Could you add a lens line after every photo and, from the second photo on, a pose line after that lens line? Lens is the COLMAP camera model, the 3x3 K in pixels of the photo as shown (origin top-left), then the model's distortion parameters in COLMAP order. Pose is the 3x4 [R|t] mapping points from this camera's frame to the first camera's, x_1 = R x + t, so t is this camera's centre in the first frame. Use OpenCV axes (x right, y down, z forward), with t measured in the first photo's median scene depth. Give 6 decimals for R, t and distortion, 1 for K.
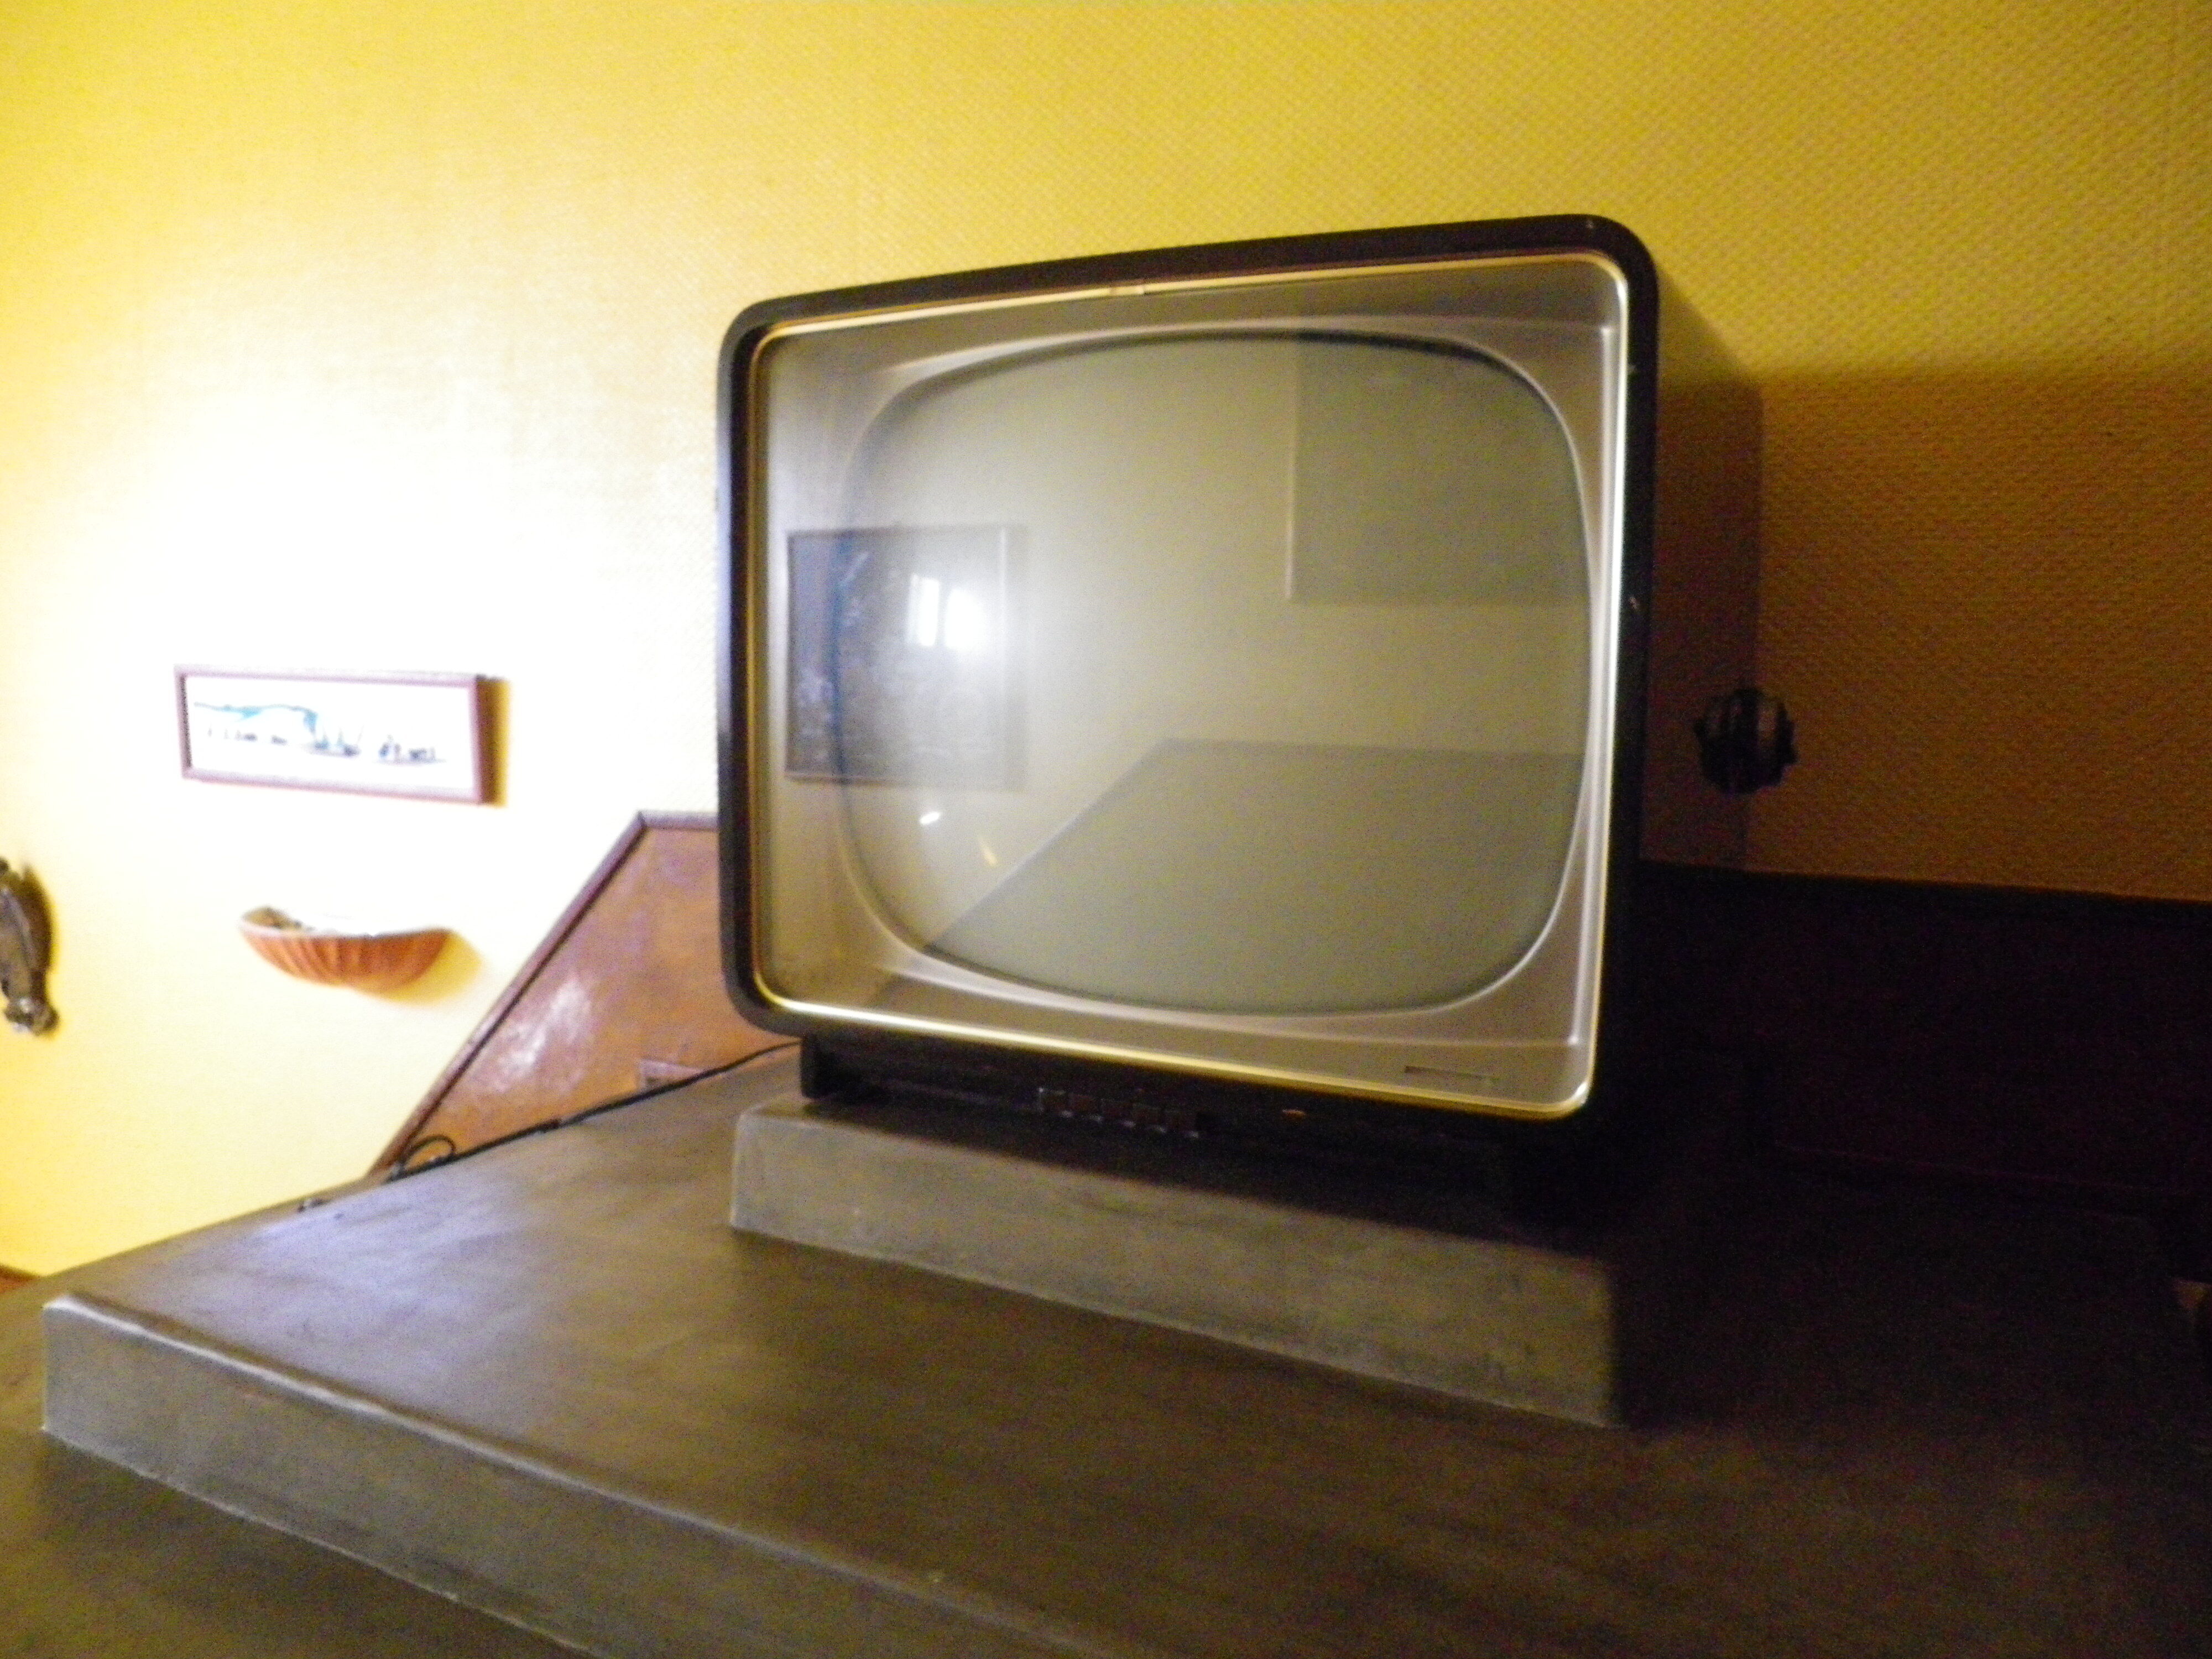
lens RADIAL K [[1717.5, 0, 1097.9], [0, 1717.5, 818.3], [0, 0, 1]] dist [0.000575, -0.005785]
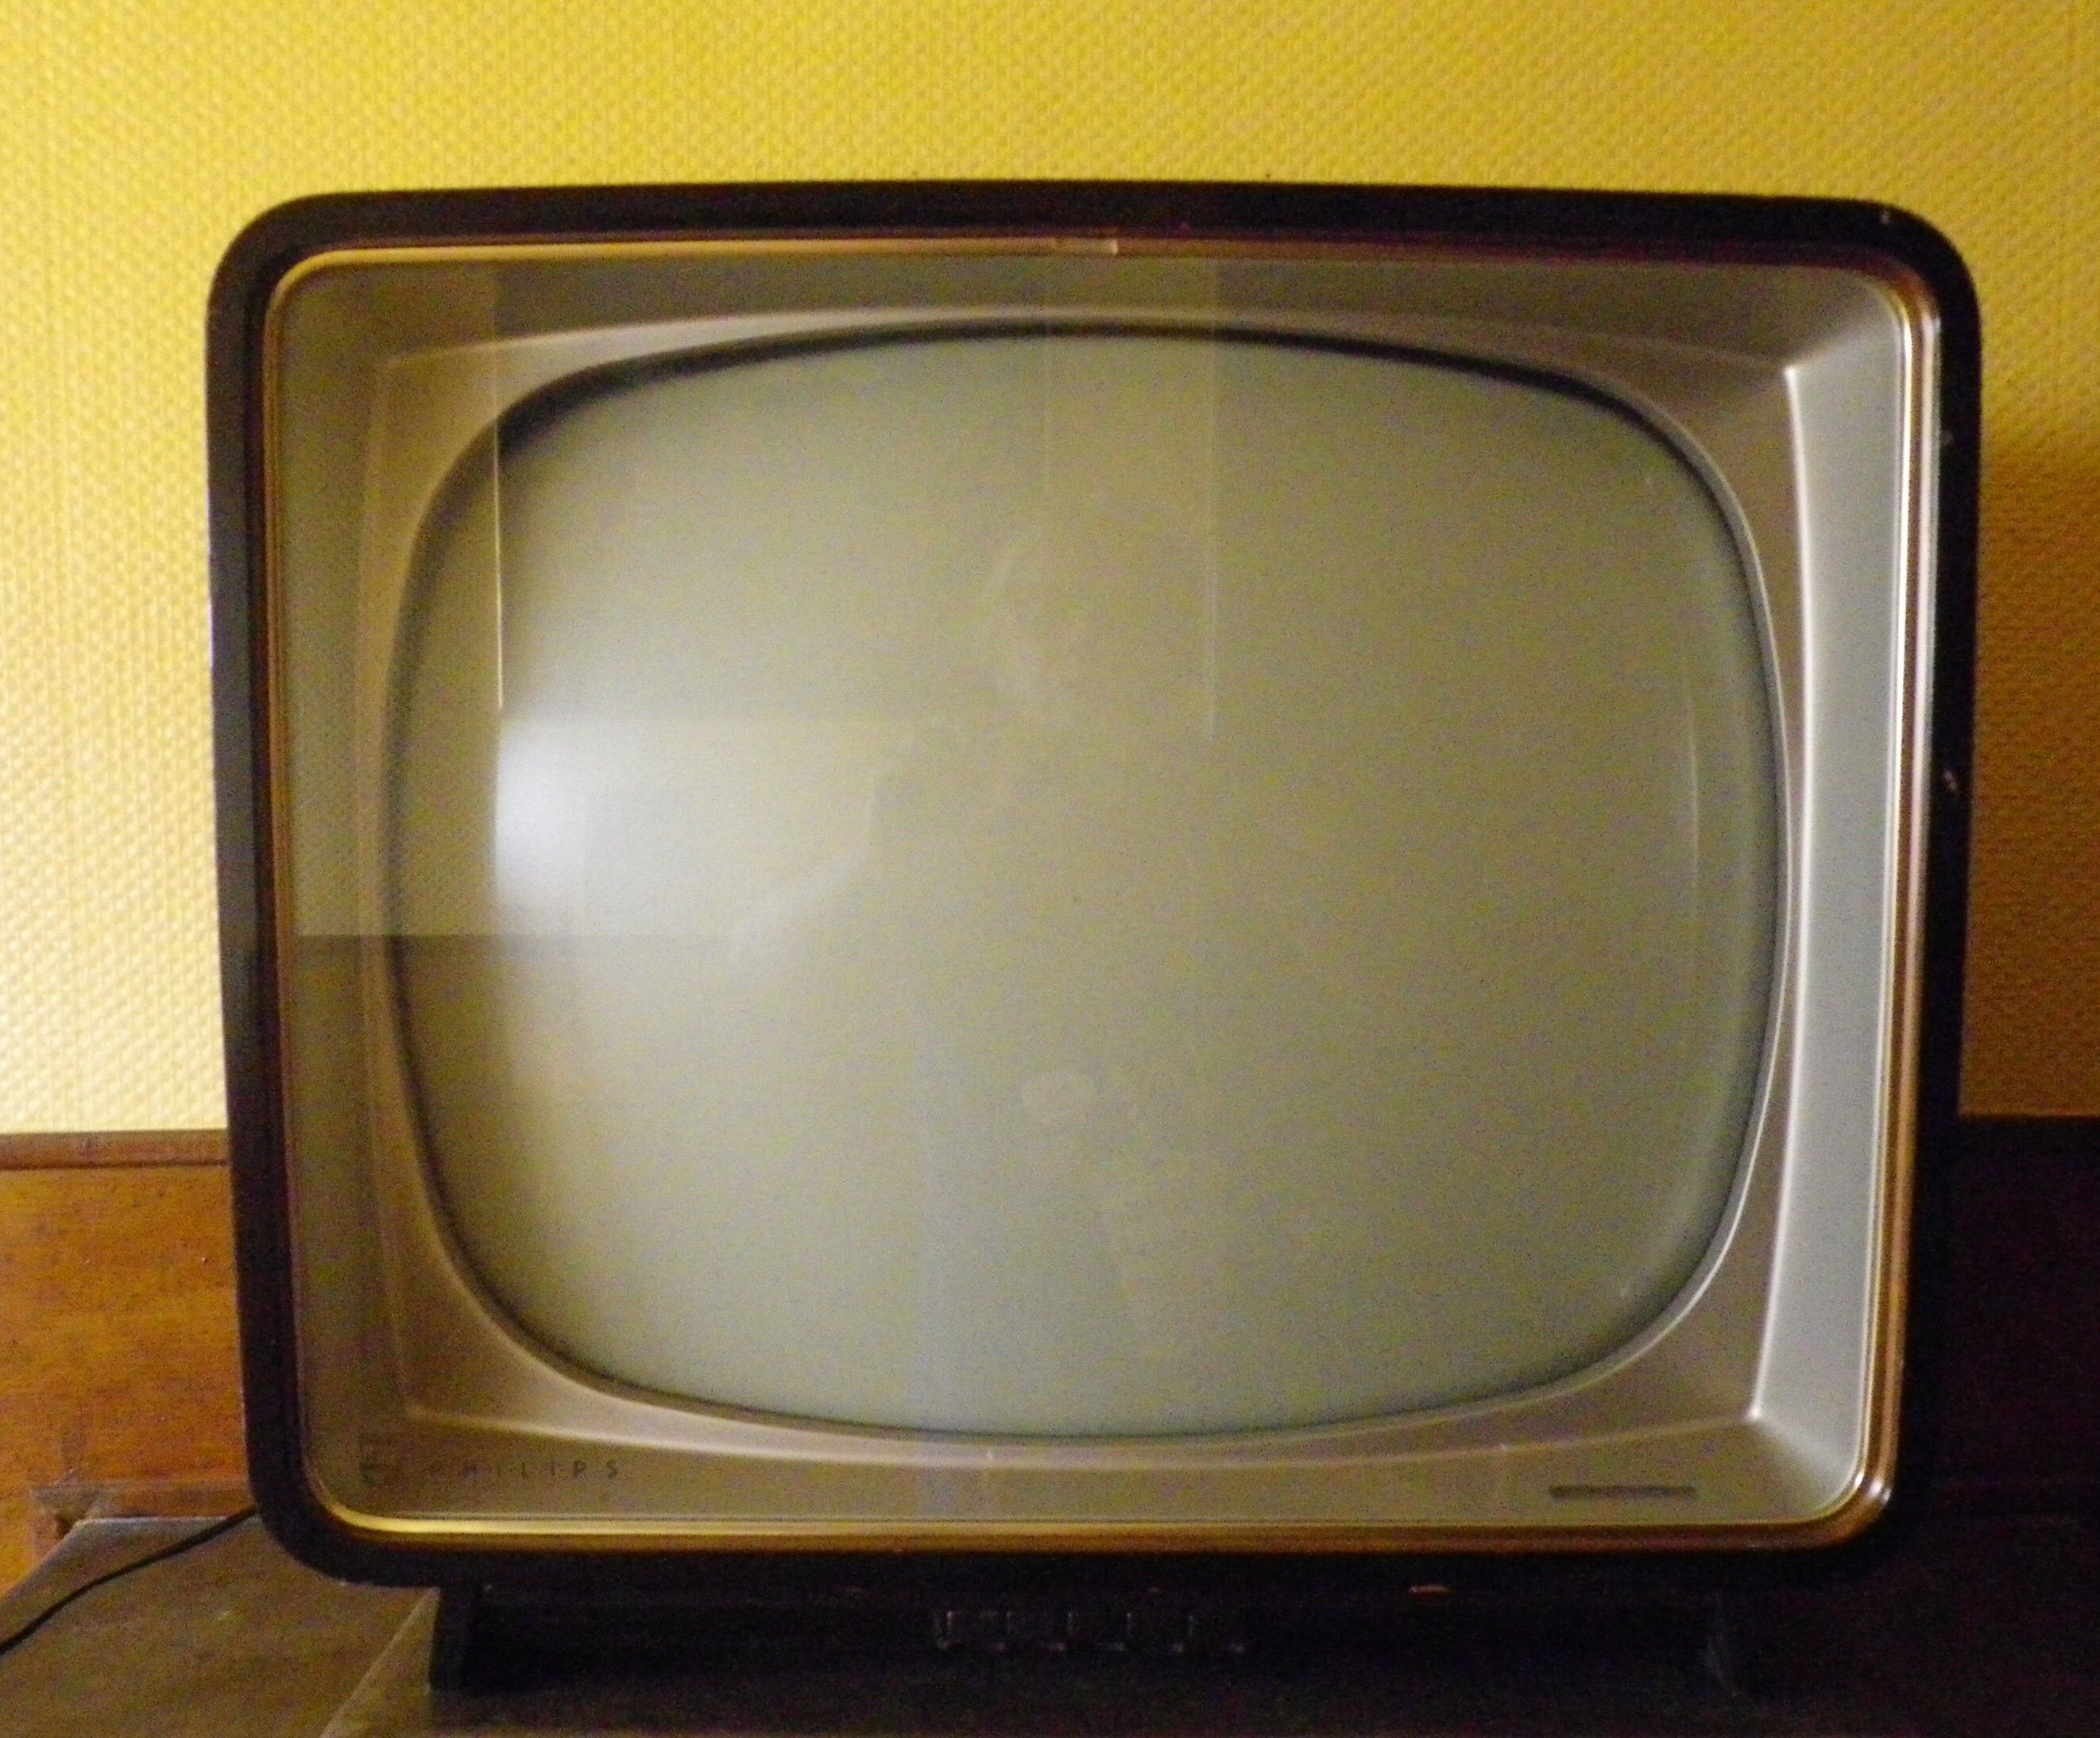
lens RADIAL K [[2446.1, 0, 1053.6], [0, 2446.1, 1027.1], [0, 0, 1]] dist [-0.003501, 0.000000]
pose [[0.879185, -0.062051, 0.472423, -0.358190], [0.054796, 0.998073, 0.029116, -0.057659], [-0.473319, 0.000288, 0.880891, 0.239399]]
